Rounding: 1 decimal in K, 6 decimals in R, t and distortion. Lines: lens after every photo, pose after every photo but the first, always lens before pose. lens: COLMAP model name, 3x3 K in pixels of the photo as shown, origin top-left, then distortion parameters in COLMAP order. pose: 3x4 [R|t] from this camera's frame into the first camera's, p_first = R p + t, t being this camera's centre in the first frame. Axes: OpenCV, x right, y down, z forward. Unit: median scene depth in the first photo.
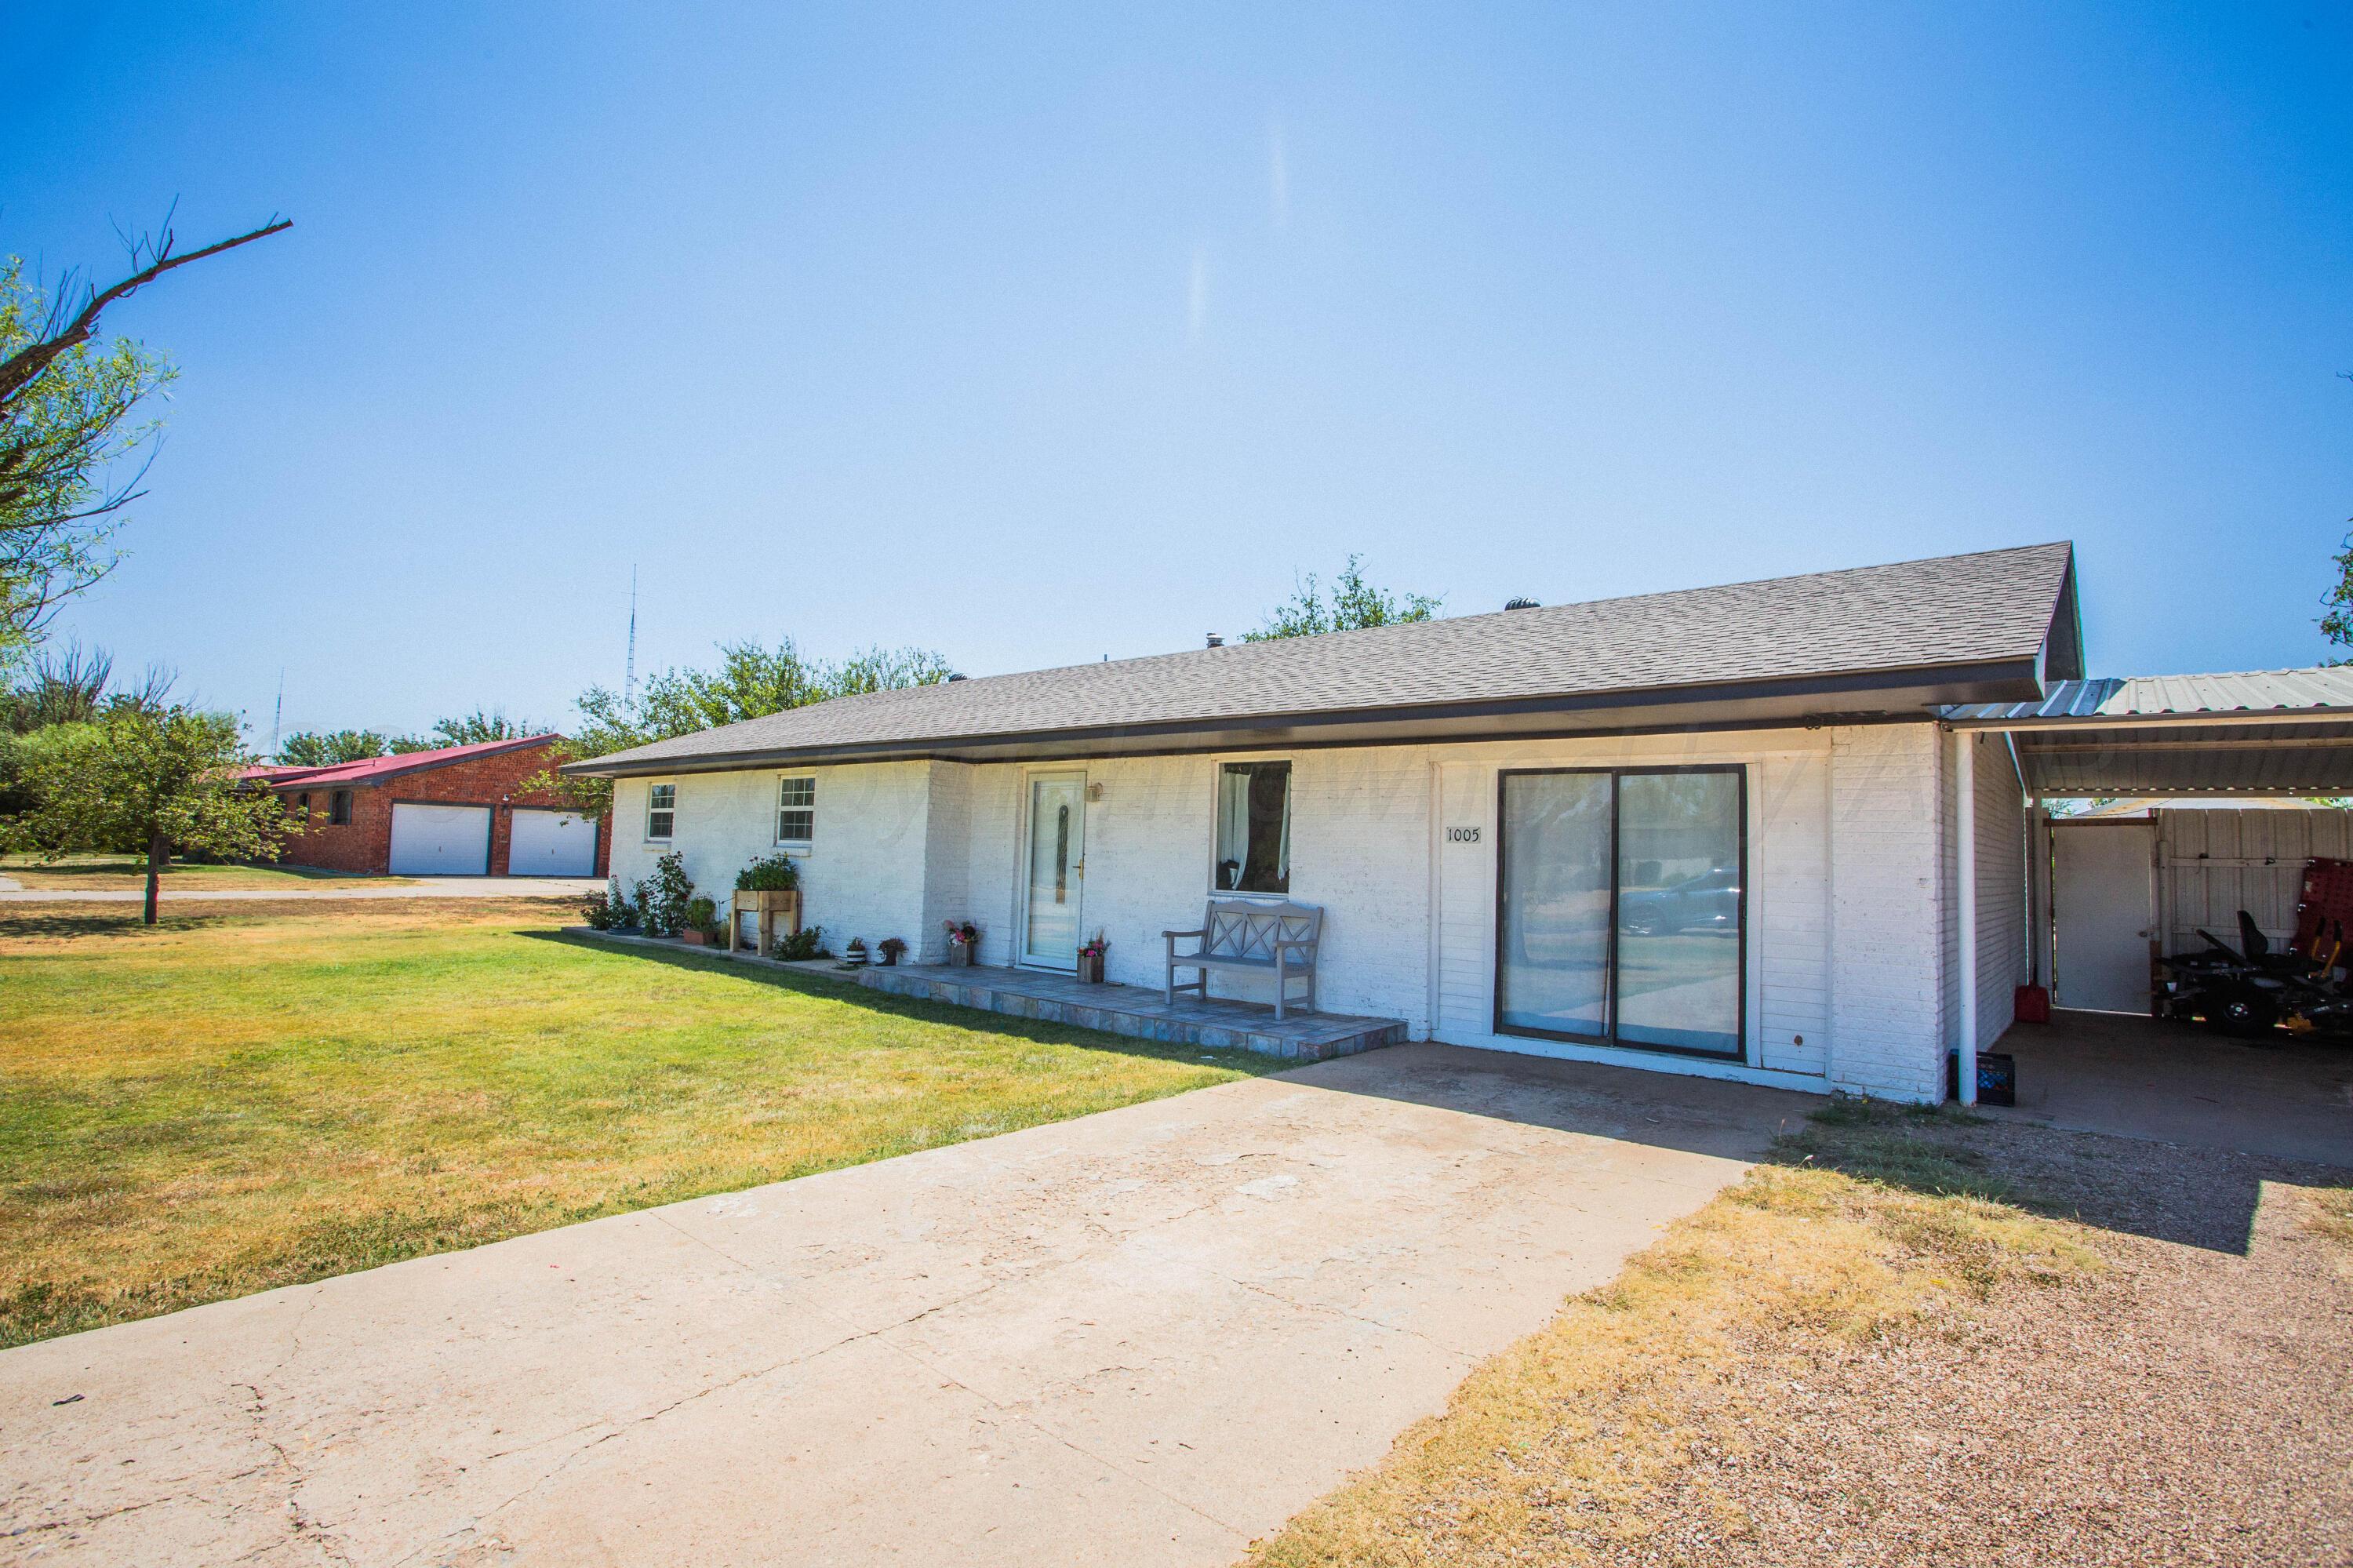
lens RADIAL K [[1178.3, 0, 1173.1], [0, 1178.3, 774.4], [0, 0, 1]] dist [-0.073944, 0.034490]
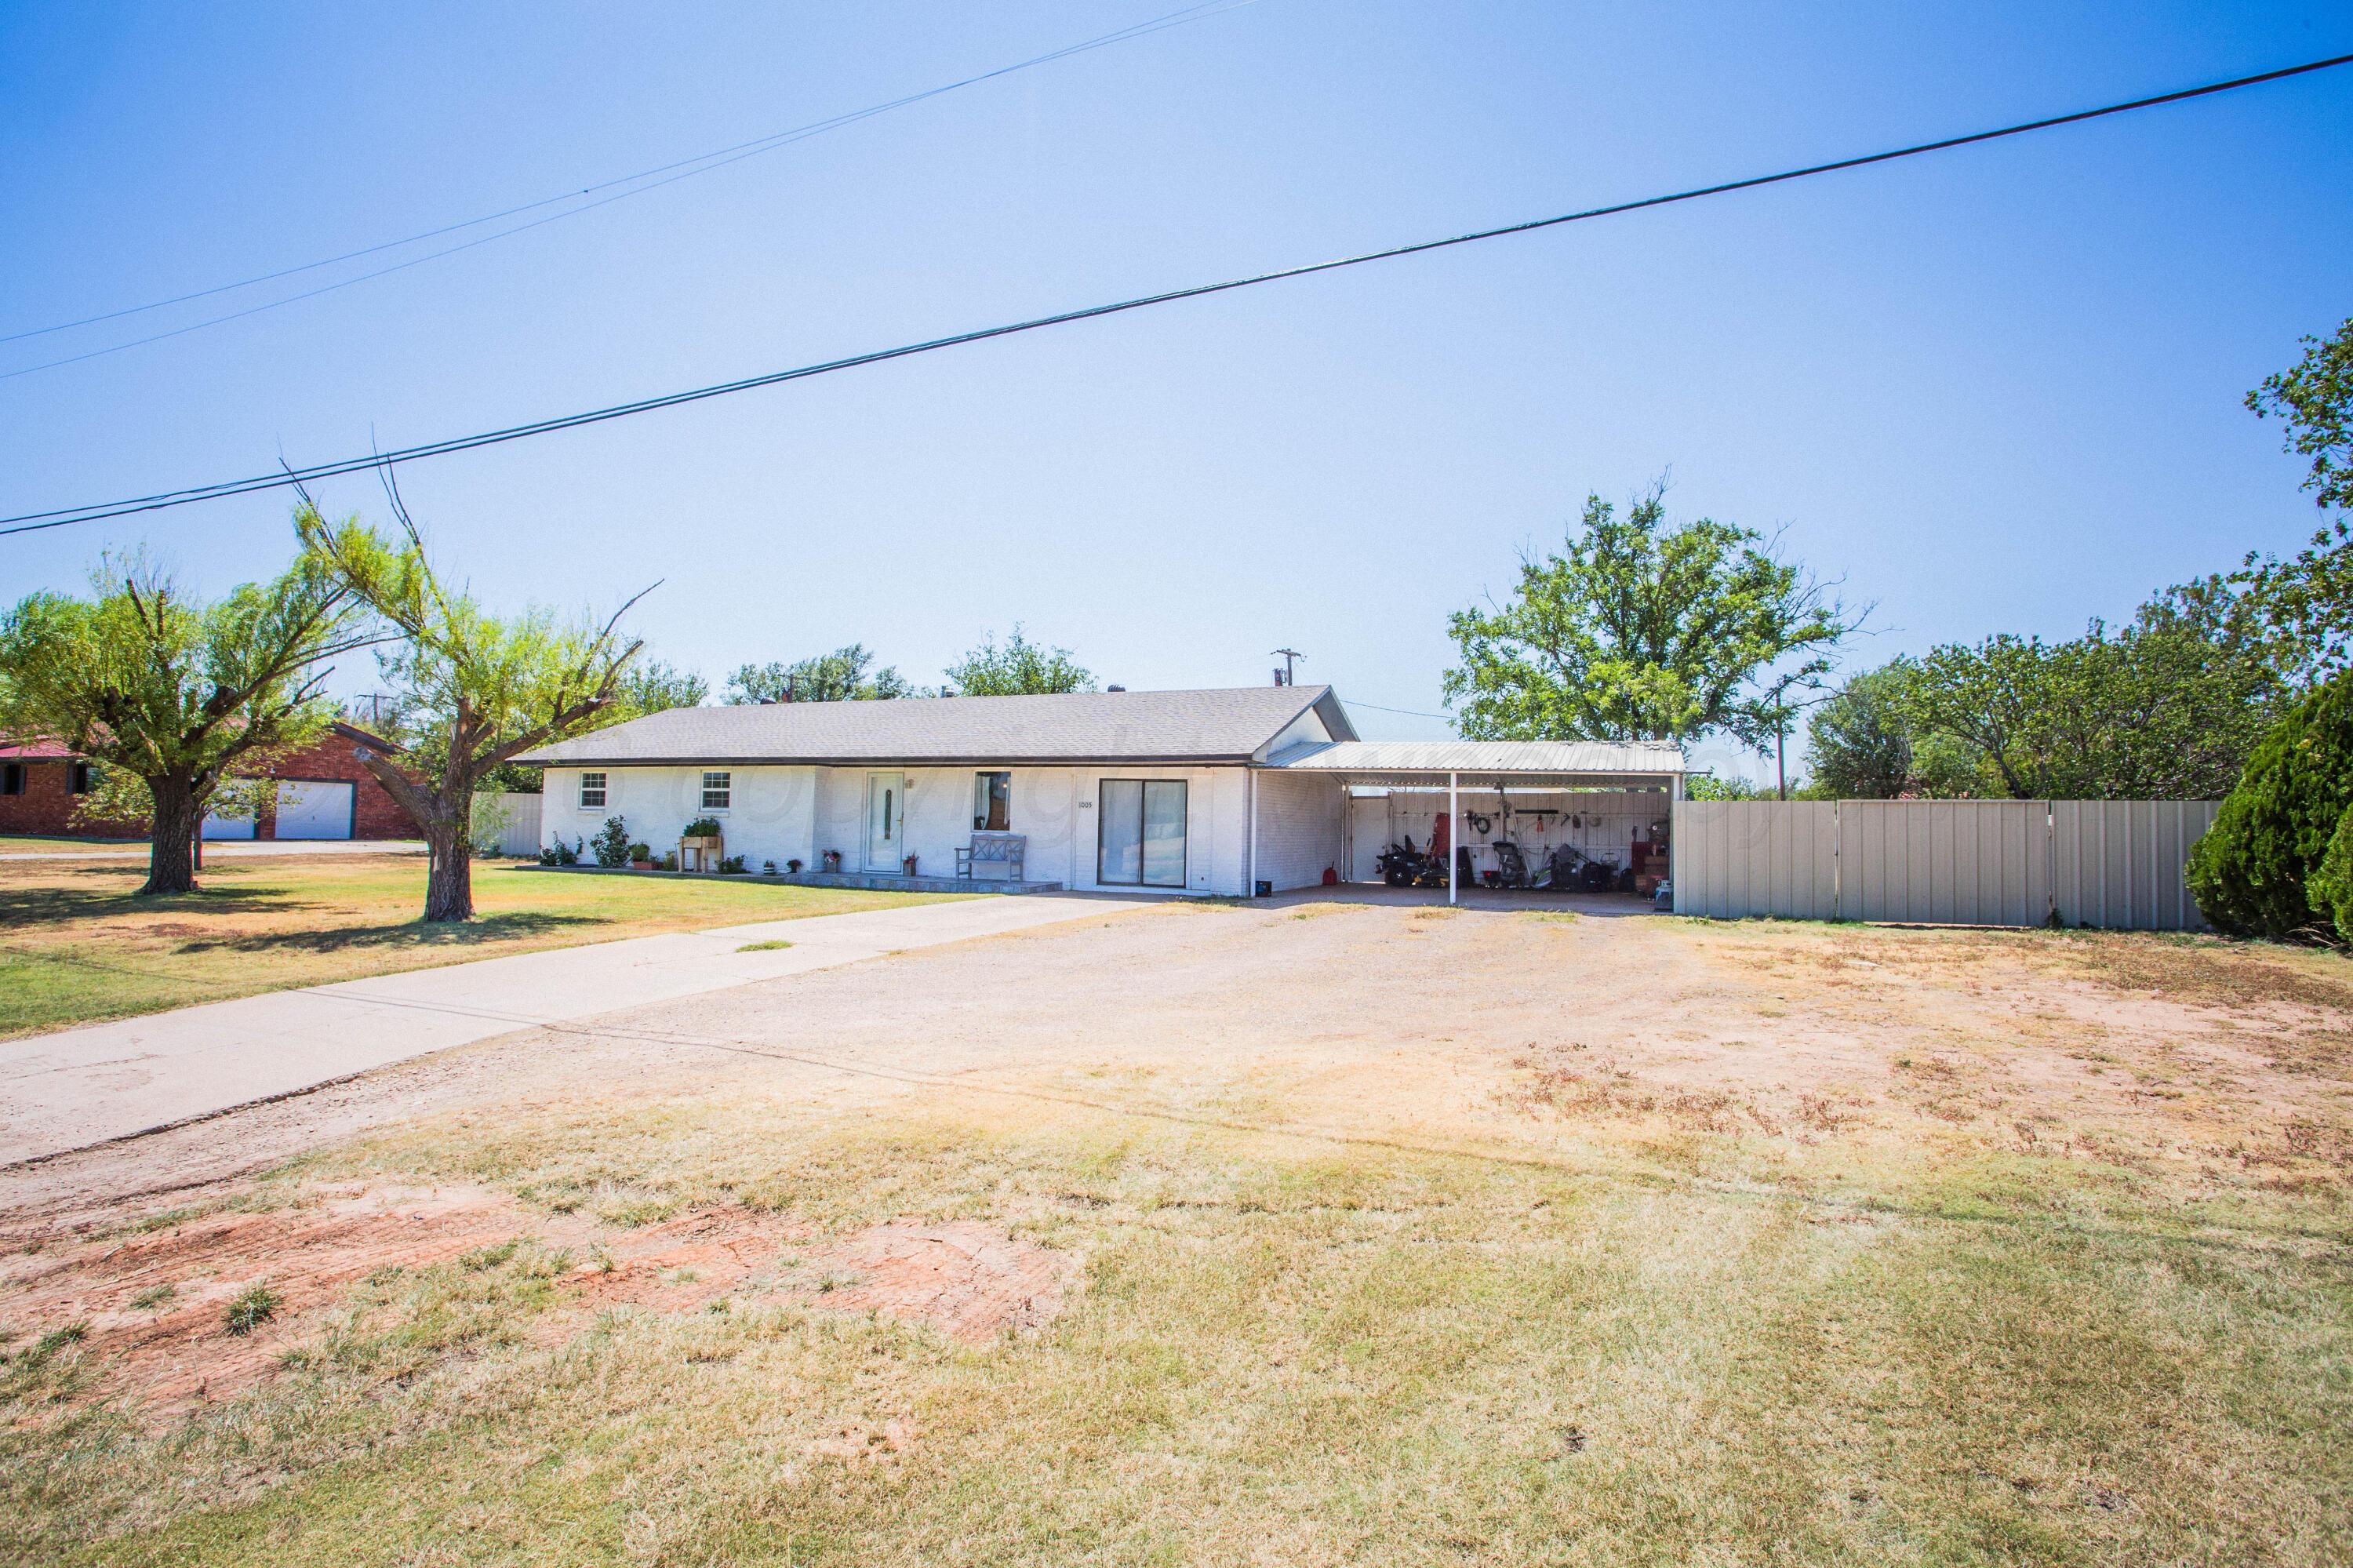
lens RADIAL K [[1180.9, 0, 1177.6], [0, 1180.9, 800.1], [0, 0, 1]] dist [-0.069466, 0.000091]
pose [[0.949265, -0.004035, 0.314451, -0.248502], [-0.013447, 0.998482, 0.053405, -0.067197], [-0.314189, -0.054924, 0.947770, -1.008555]]
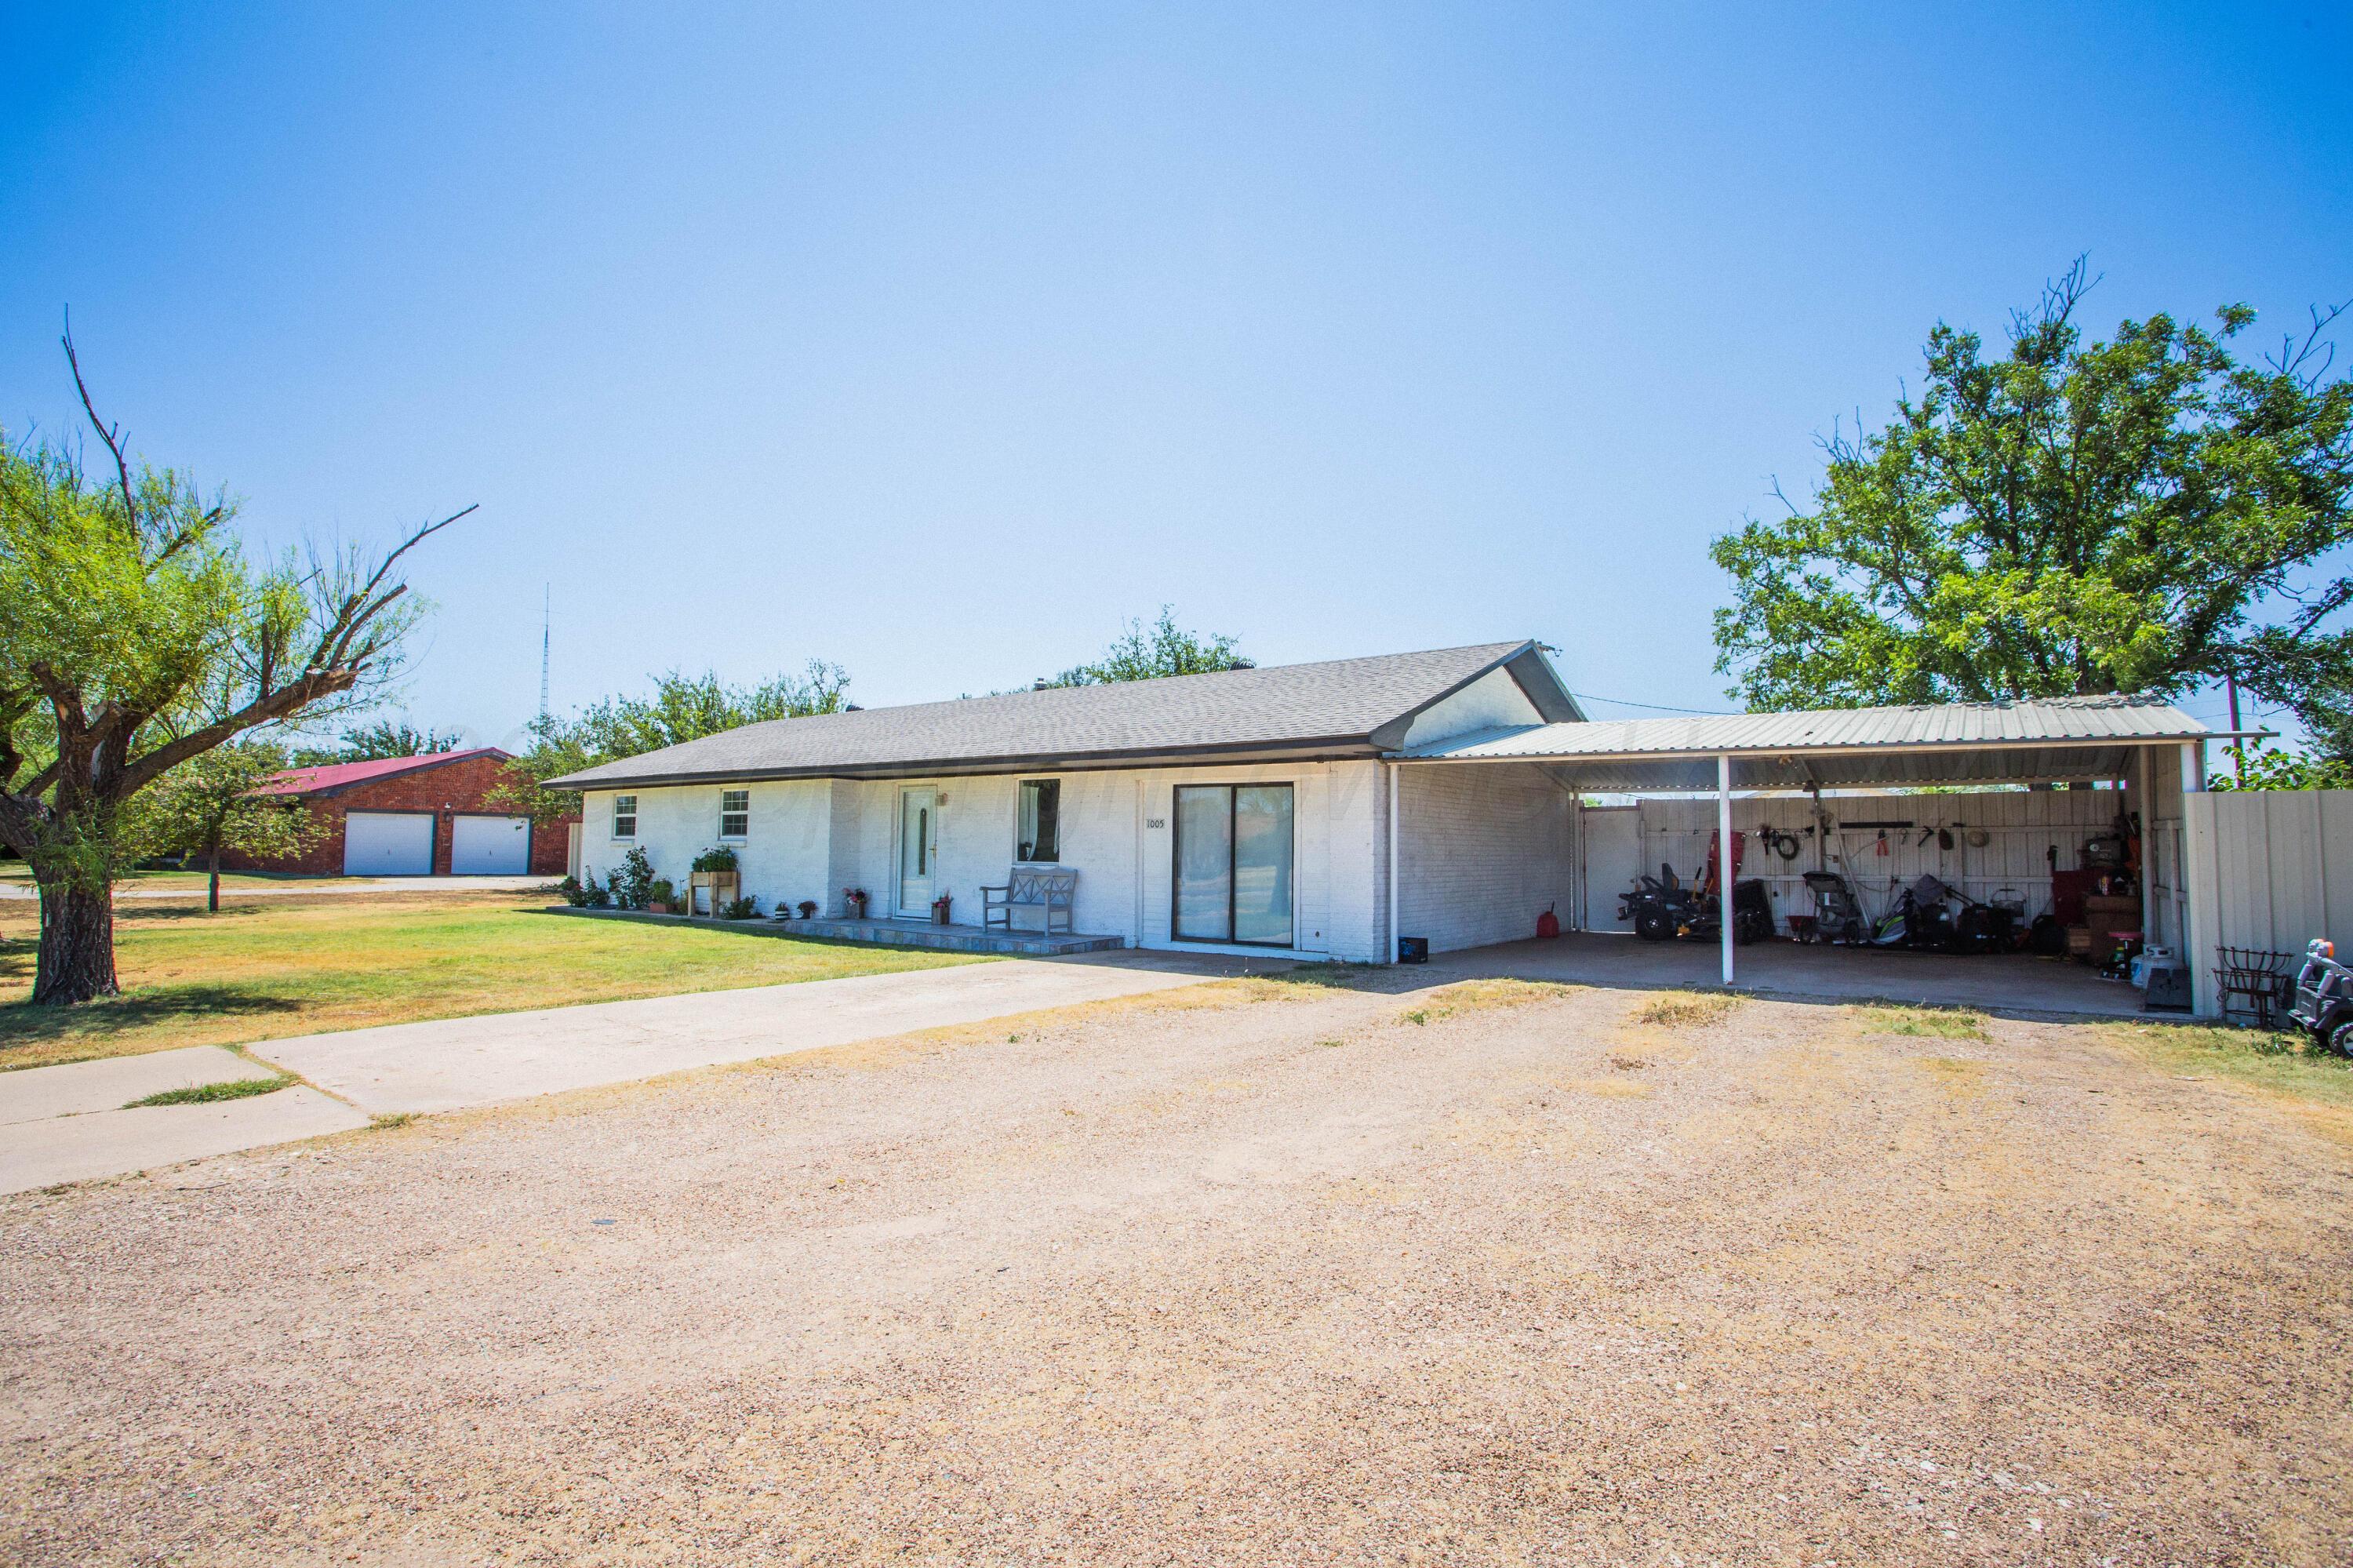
lens RADIAL K [[1178.3, 0, 1173.1], [0, 1178.3, 774.4], [0, 0, 1]] dist [-0.073944, 0.034490]
pose [[0.996721, -0.014184, 0.079660, 0.101898], [0.013731, 0.999886, 0.006229, -0.020990], [-0.079739, -0.005115, 0.996803, -0.492023]]
